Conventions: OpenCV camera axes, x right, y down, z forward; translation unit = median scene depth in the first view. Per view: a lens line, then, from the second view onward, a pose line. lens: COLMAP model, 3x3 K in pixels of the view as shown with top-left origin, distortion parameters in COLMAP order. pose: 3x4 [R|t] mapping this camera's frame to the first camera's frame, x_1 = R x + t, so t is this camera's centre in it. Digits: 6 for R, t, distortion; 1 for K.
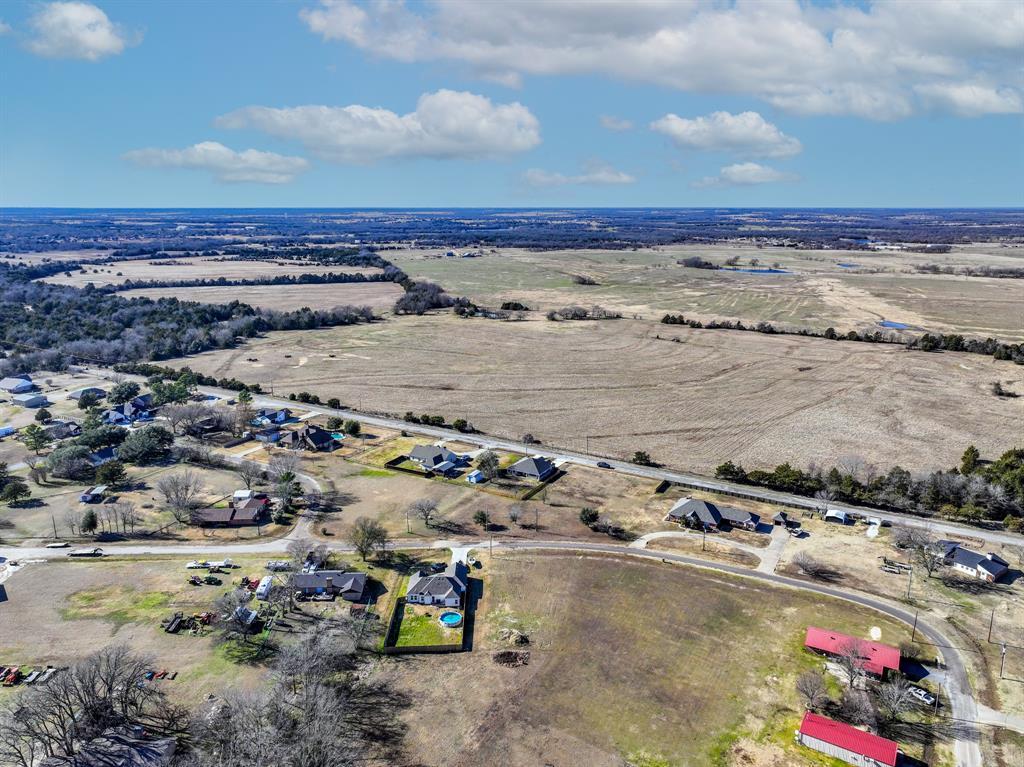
lens RADIAL K [[726.1, 0, 516.6], [0, 726.1, 378.6], [0, 0, 1]] dist [0.007583, 0.003063]
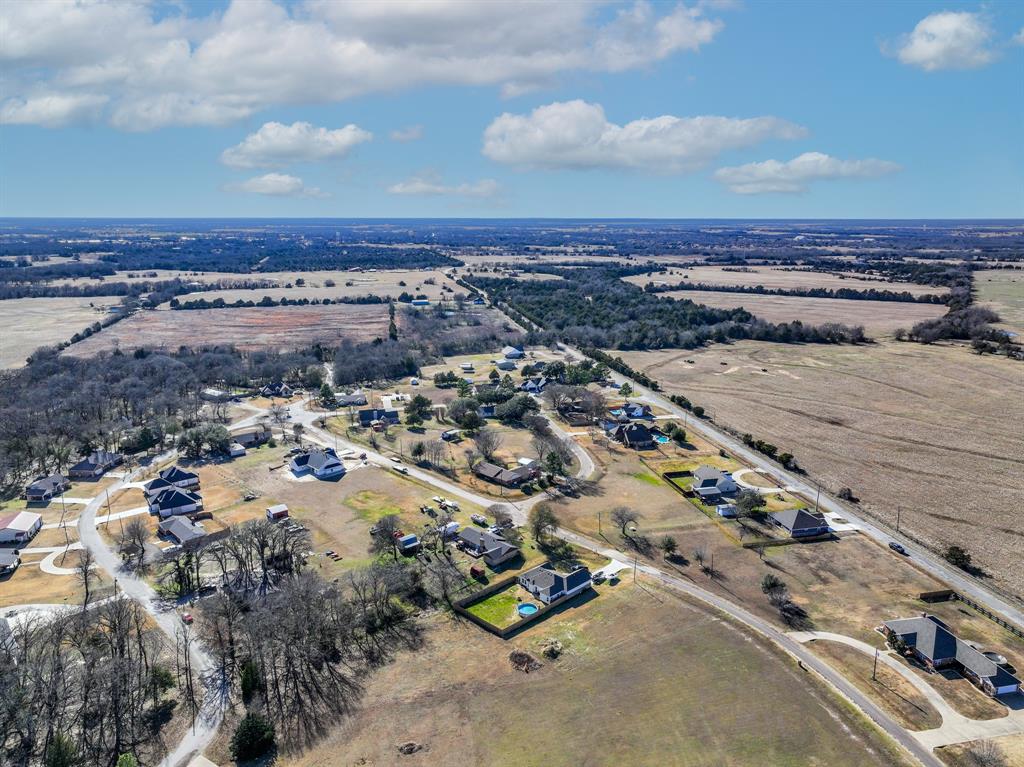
lens RADIAL K [[726.1, 0, 516.6], [0, 726.1, 378.6], [0, 0, 1]] dist [0.007583, 0.003063]
pose [[0.675629, 0.164187, -0.718726, 0.374684], [-0.174454, 0.982804, 0.060520, -0.035053], [0.716304, 0.084495, 0.692654, 0.150922]]
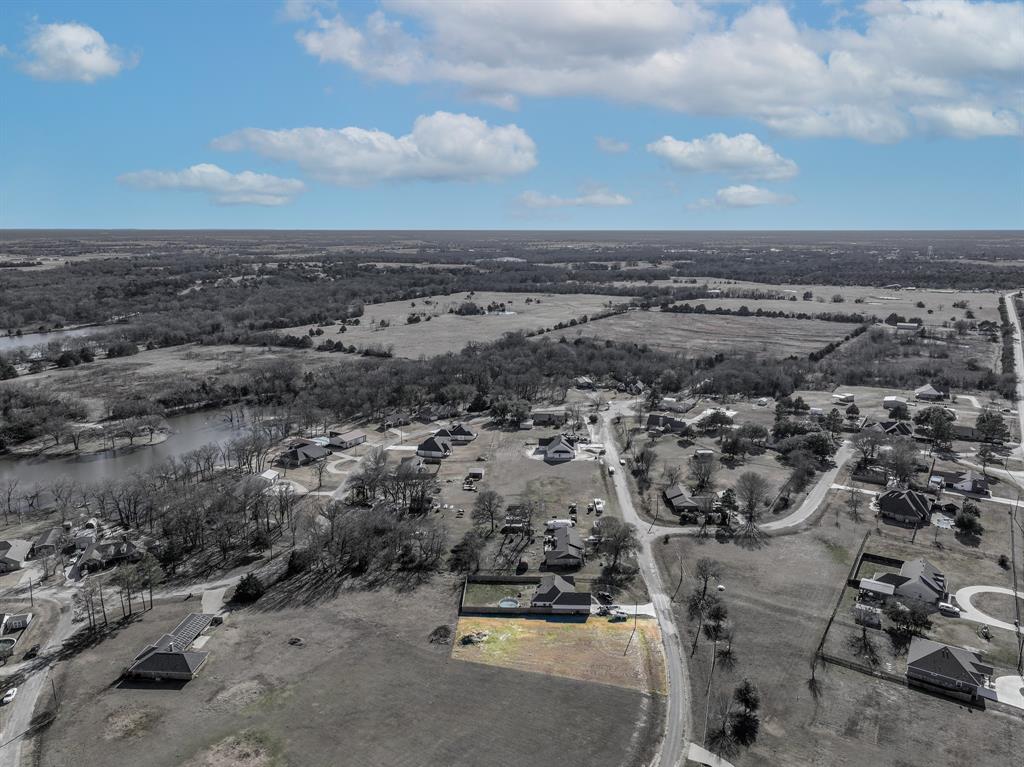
lens RADIAL K [[726.1, 0, 516.6], [0, 726.1, 378.6], [0, 0, 1]] dist [0.007583, 0.003063]
pose [[-0.069070, 0.204790, -0.976366, 0.563144], [-0.232691, 0.948401, 0.215386, -0.139892], [0.970095, 0.242068, -0.017853, 0.599821]]
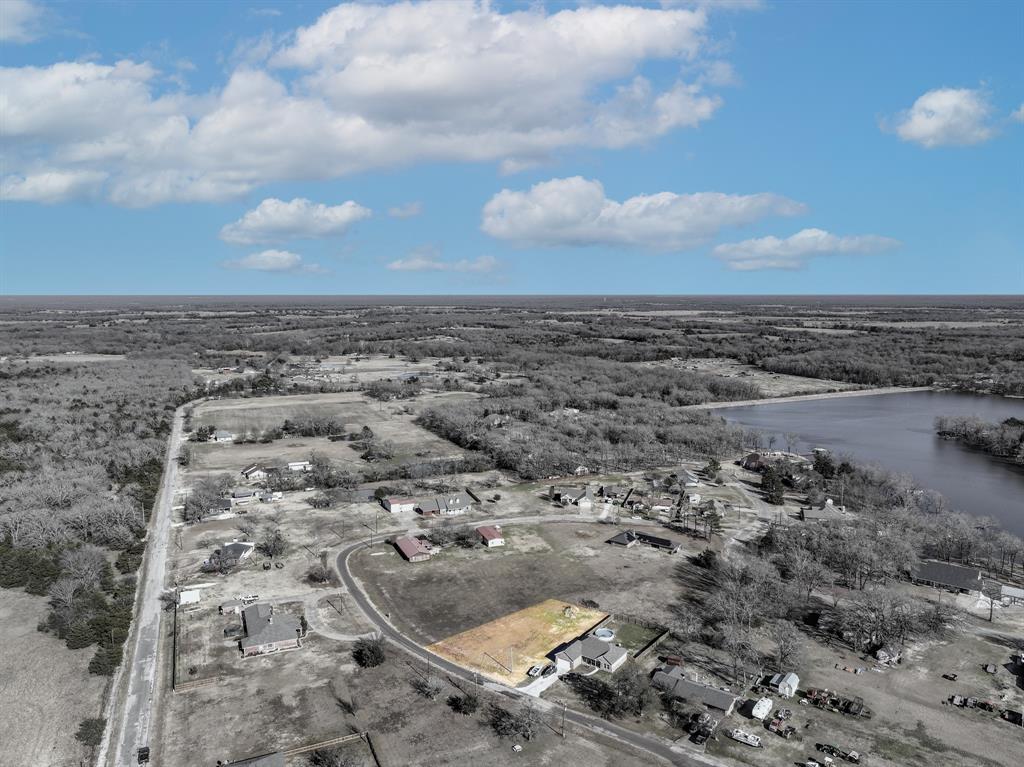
lens RADIAL K [[726.1, 0, 516.6], [0, 726.1, 378.6], [0, 0, 1]] dist [0.007583, 0.003063]
pose [[-0.797340, -0.070650, 0.599381, -0.411583], [0.141910, 0.943334, 0.299972, -0.272189], [-0.586610, 0.324237, -0.742132, 1.149452]]
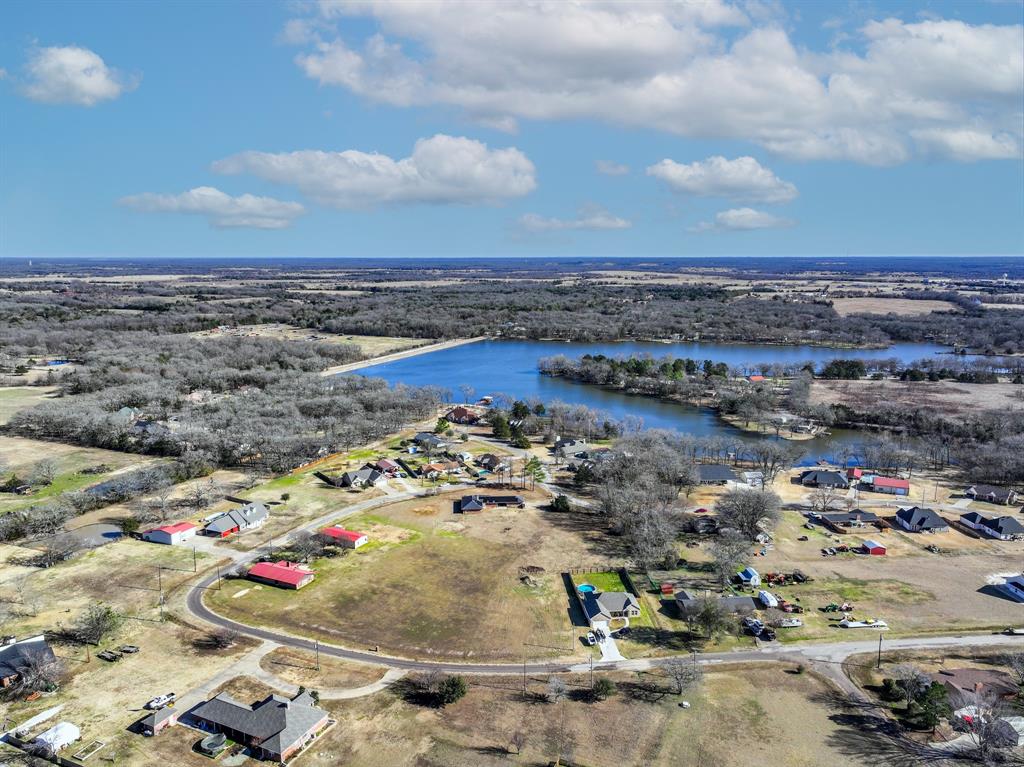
lens RADIAL K [[726.1, 0, 516.6], [0, 726.1, 378.6], [0, 0, 1]] dist [0.007583, 0.003063]
pose [[-0.997352, 0.012333, -0.071673, 0.067731], [-0.016895, 0.919268, 0.393270, -0.293397], [0.070737, 0.393439, -0.916625, 1.238389]]
